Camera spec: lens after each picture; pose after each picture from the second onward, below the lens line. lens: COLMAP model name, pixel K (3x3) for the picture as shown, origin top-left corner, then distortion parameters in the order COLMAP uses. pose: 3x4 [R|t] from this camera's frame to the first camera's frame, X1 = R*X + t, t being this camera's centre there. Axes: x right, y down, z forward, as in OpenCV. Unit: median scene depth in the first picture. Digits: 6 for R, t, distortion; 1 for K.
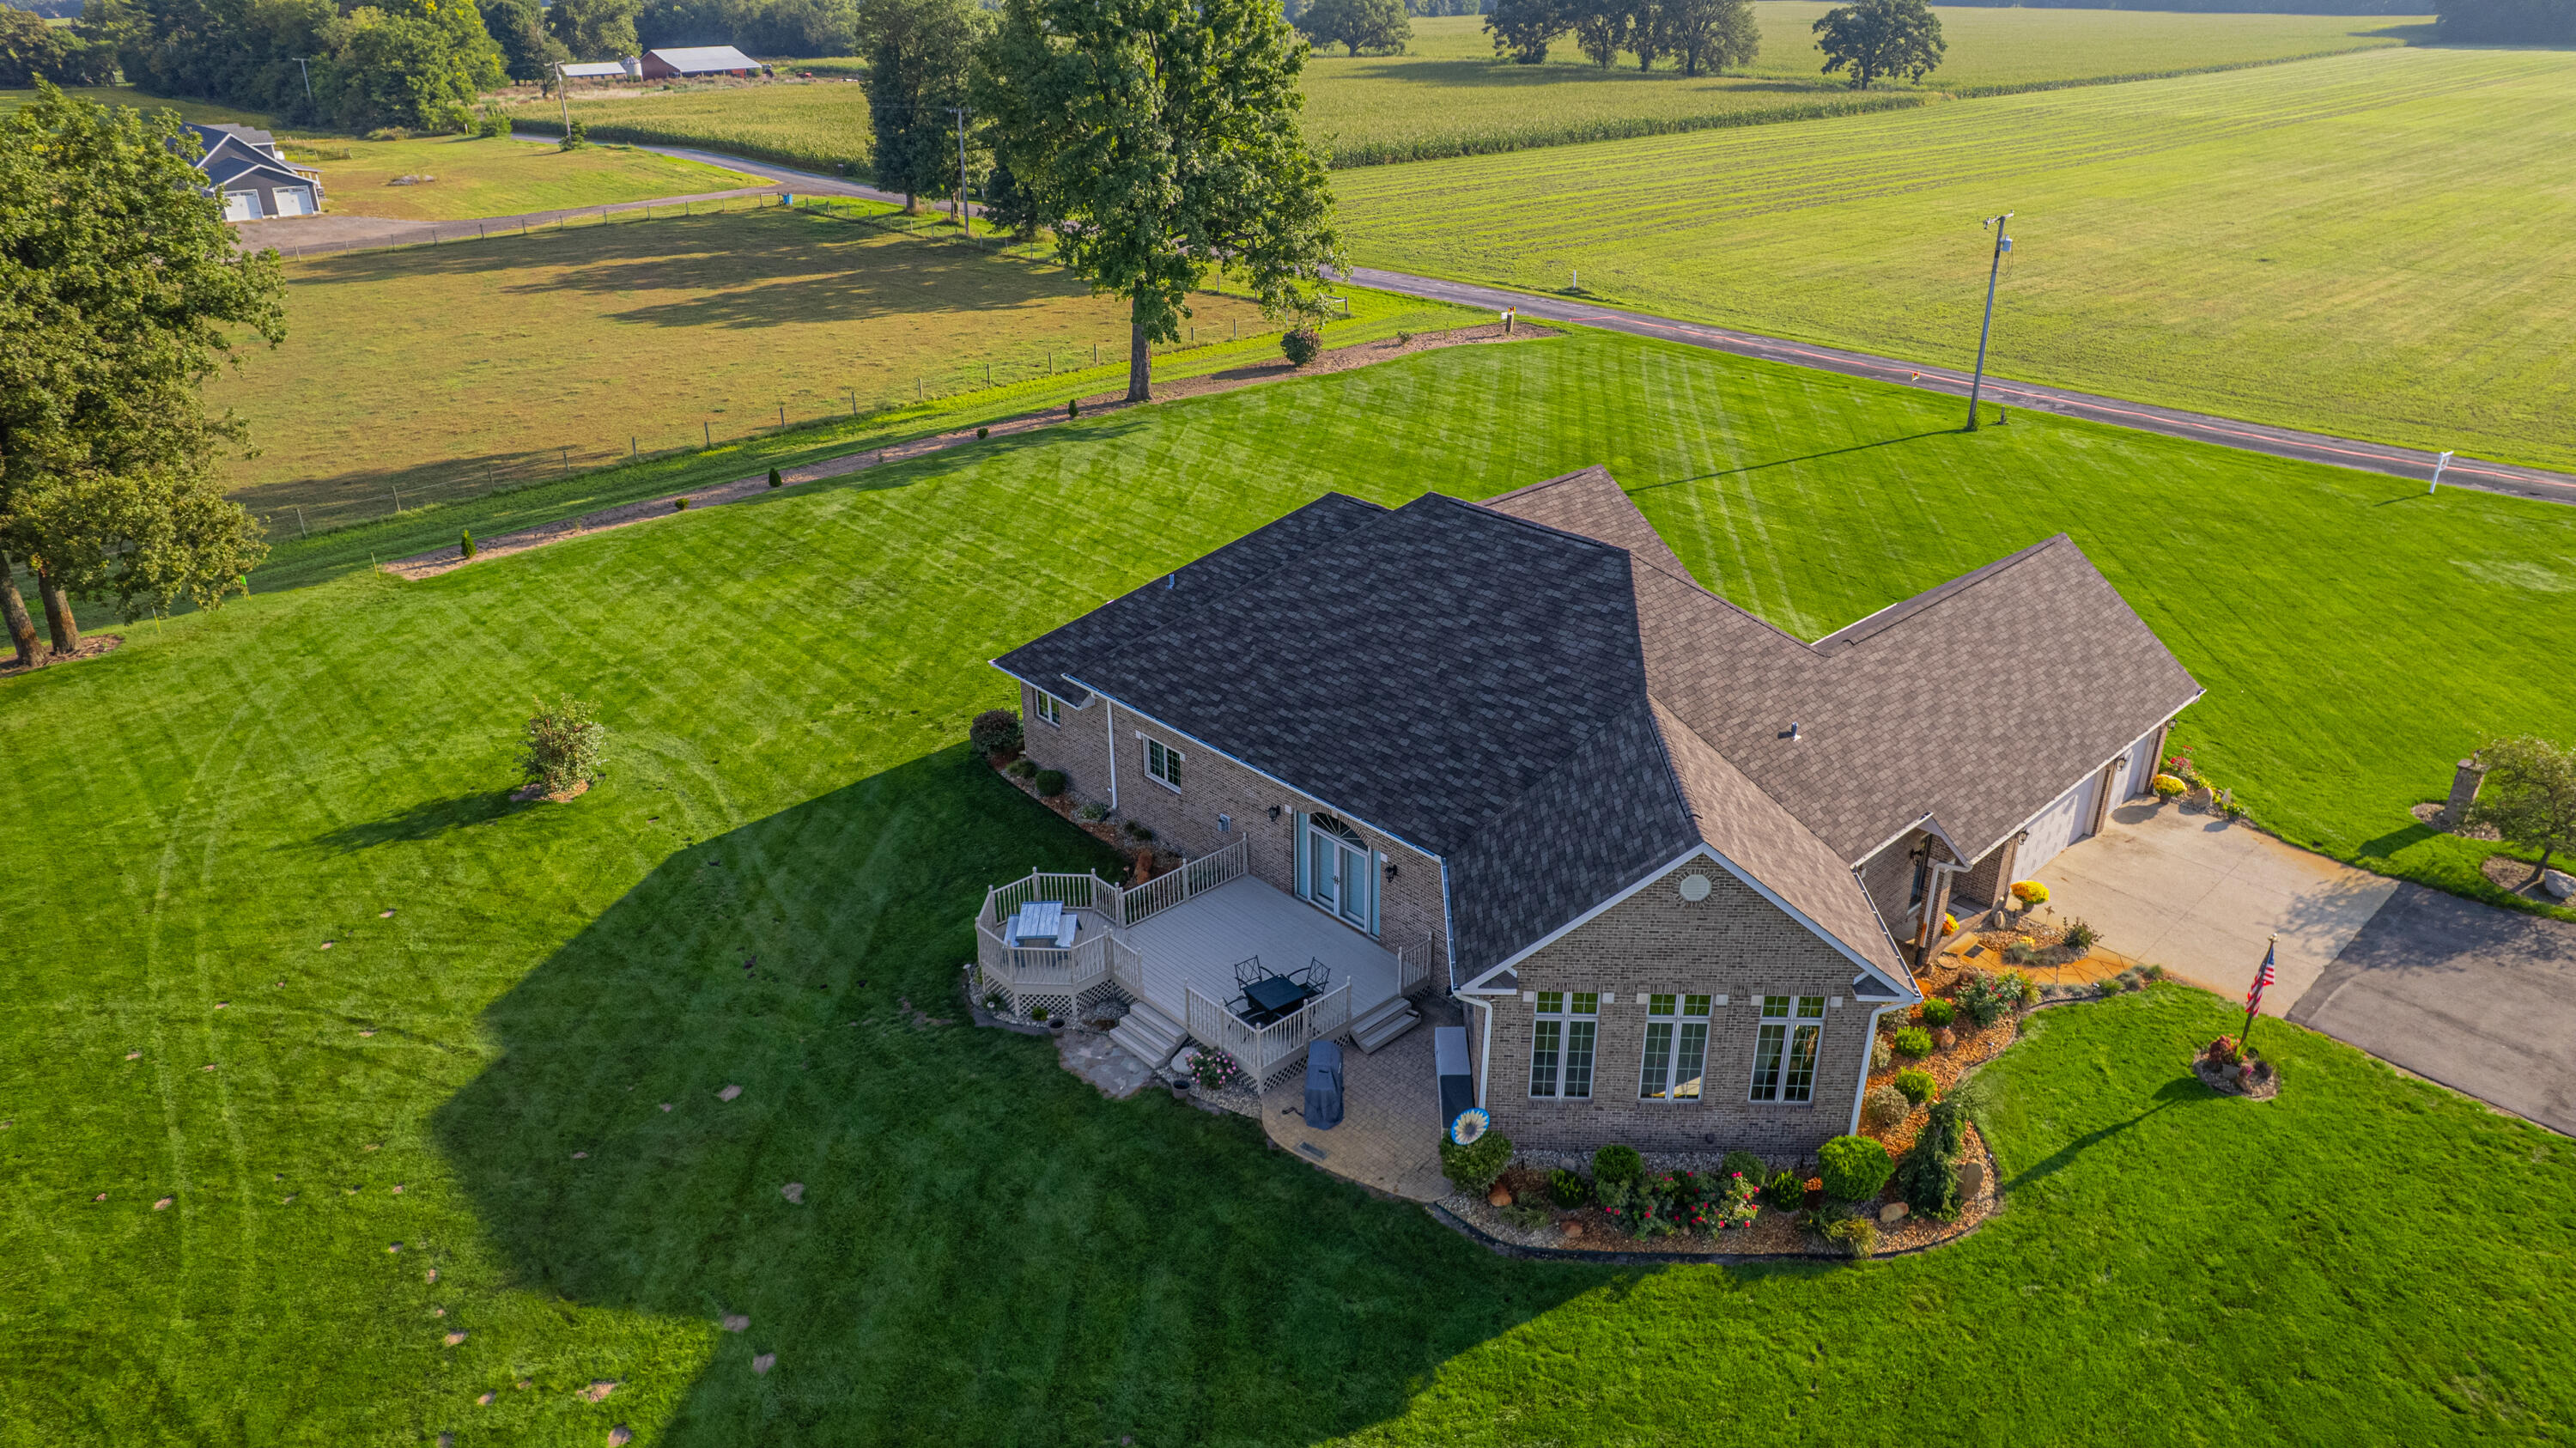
lens RADIAL K [[1651.7, 0, 1294.5], [0, 1651.7, 669.6], [0, 0, 1]] dist [-0.079469, 0.072611]
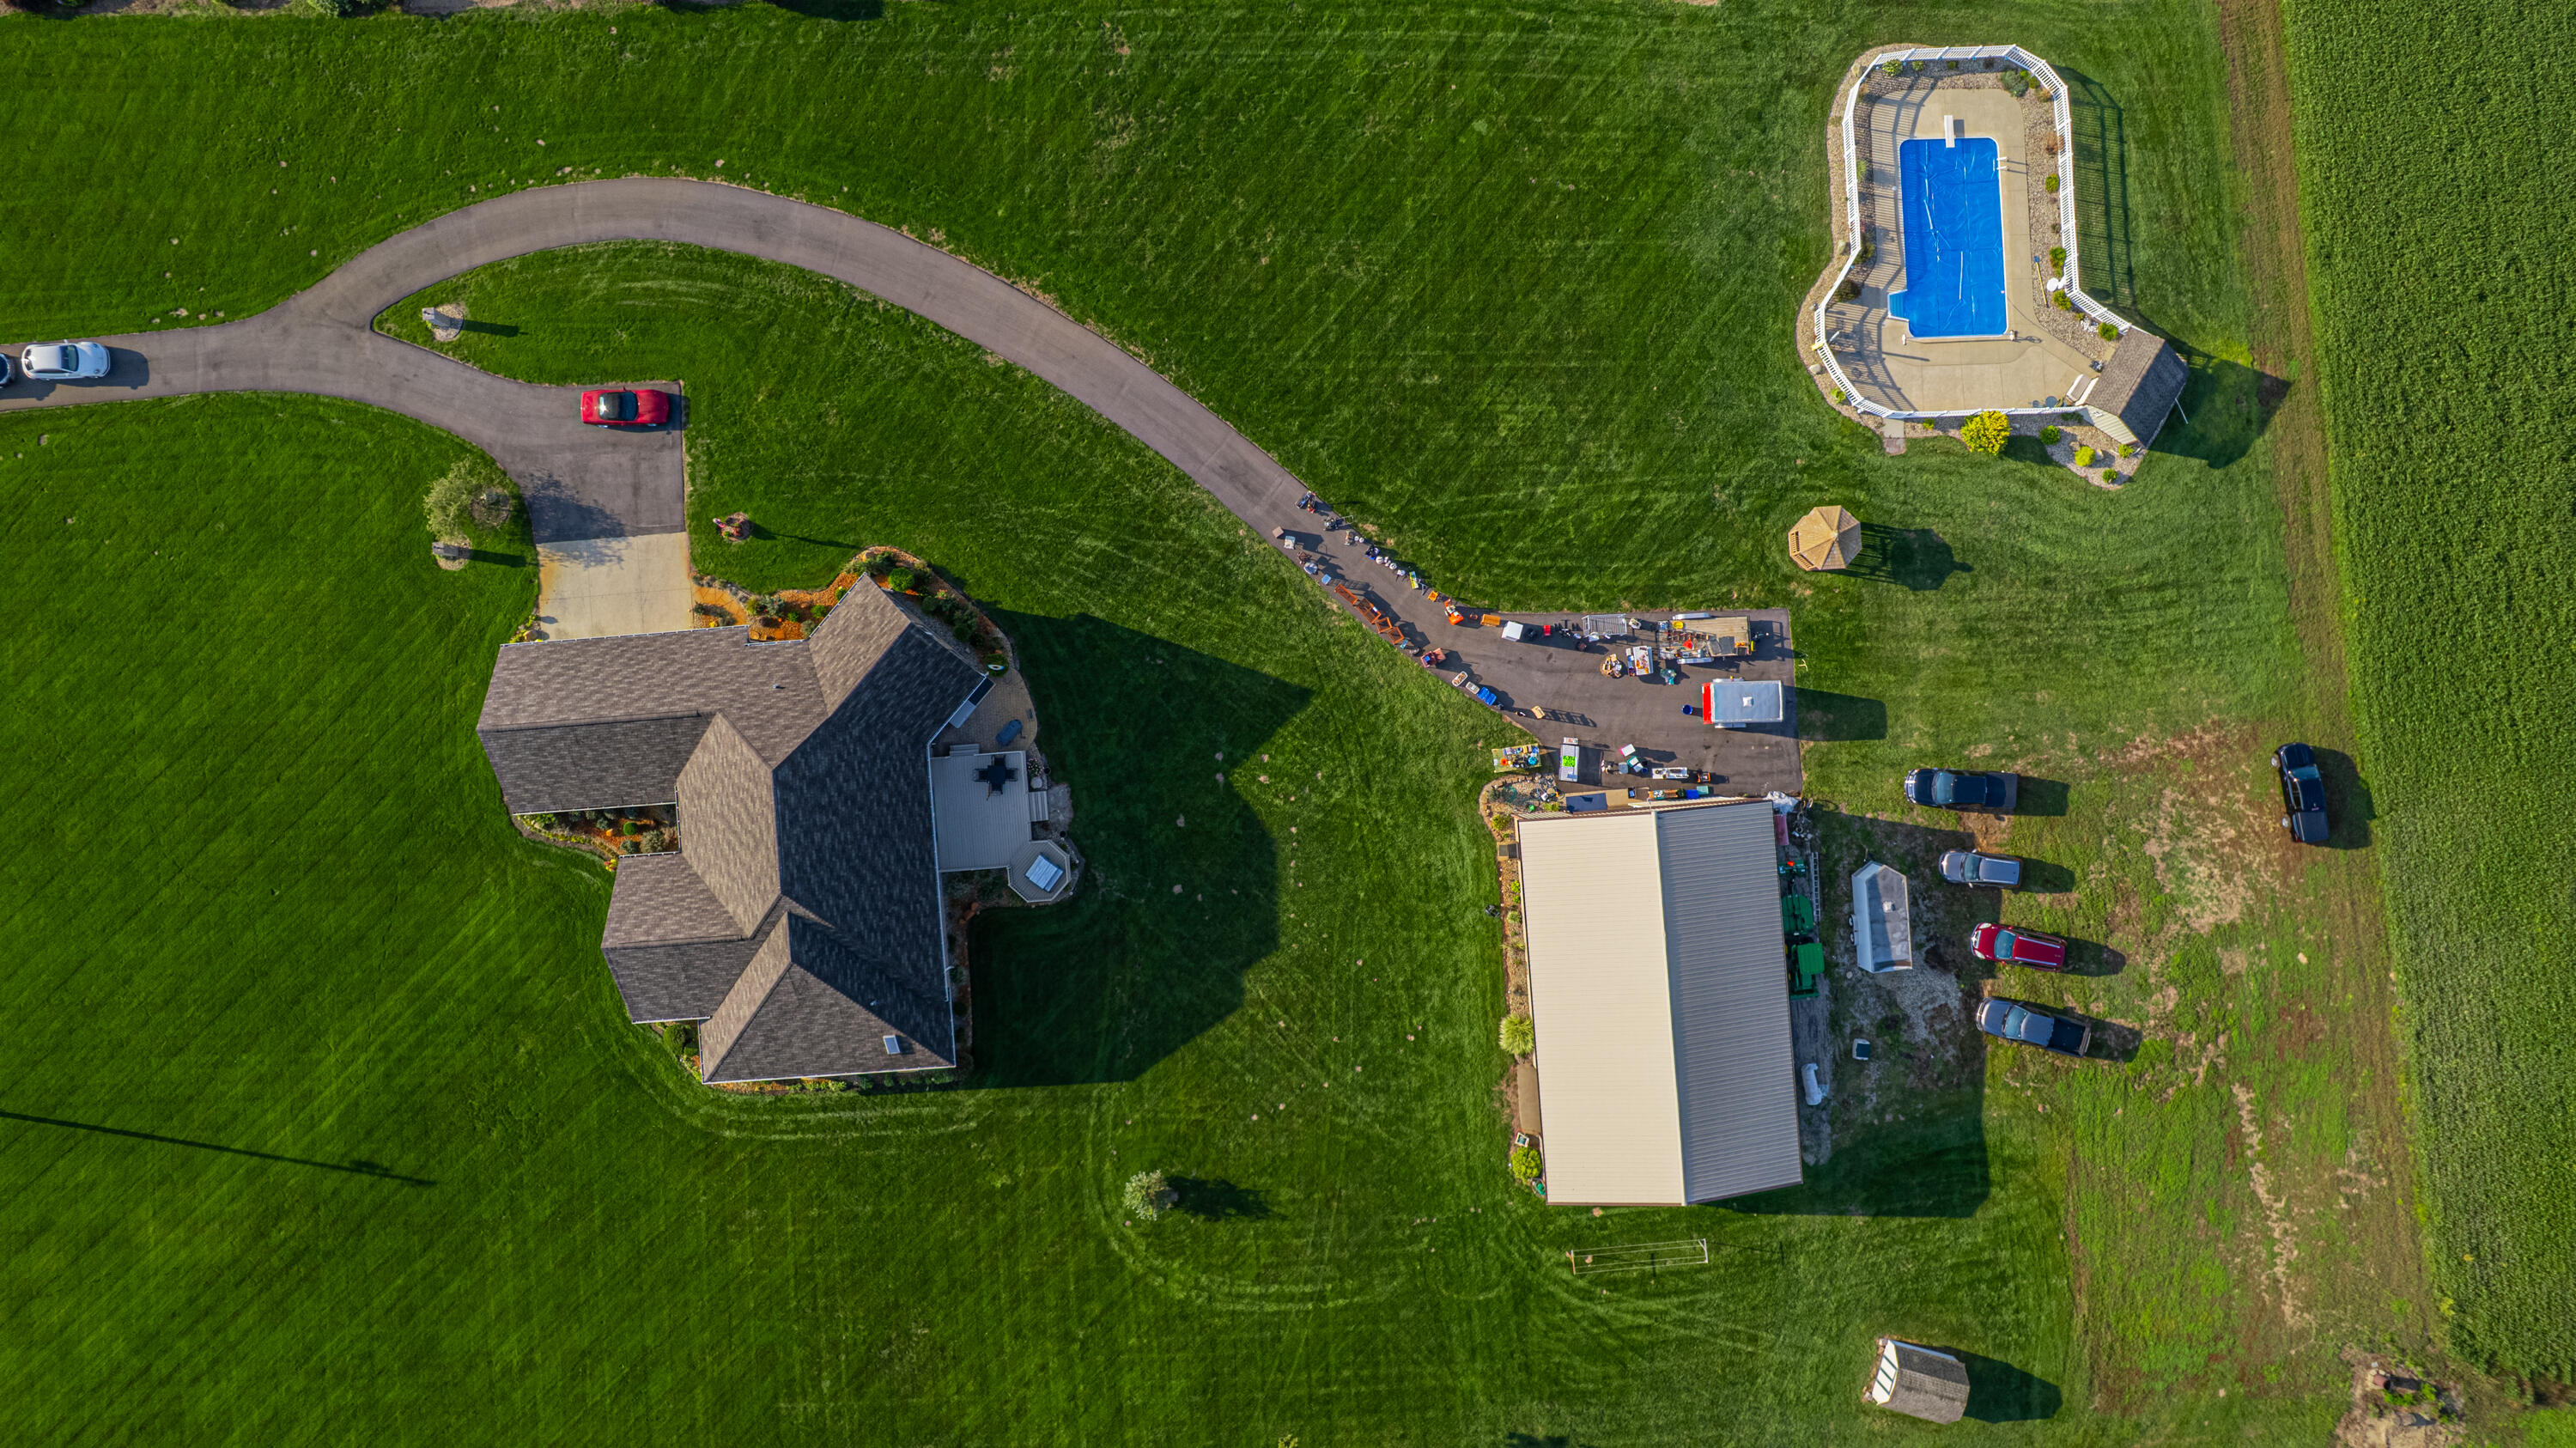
lens RADIAL K [[1651.7, 0, 1294.5], [0, 1651.7, 669.6], [0, 0, 1]] dist [-0.079469, 0.072611]
pose [[-0.780196, -0.624853, 0.029210, -0.329733], [0.276160, -0.302165, 0.912377, -1.872171], [-0.561275, 0.719899, 0.408308, -0.406626]]
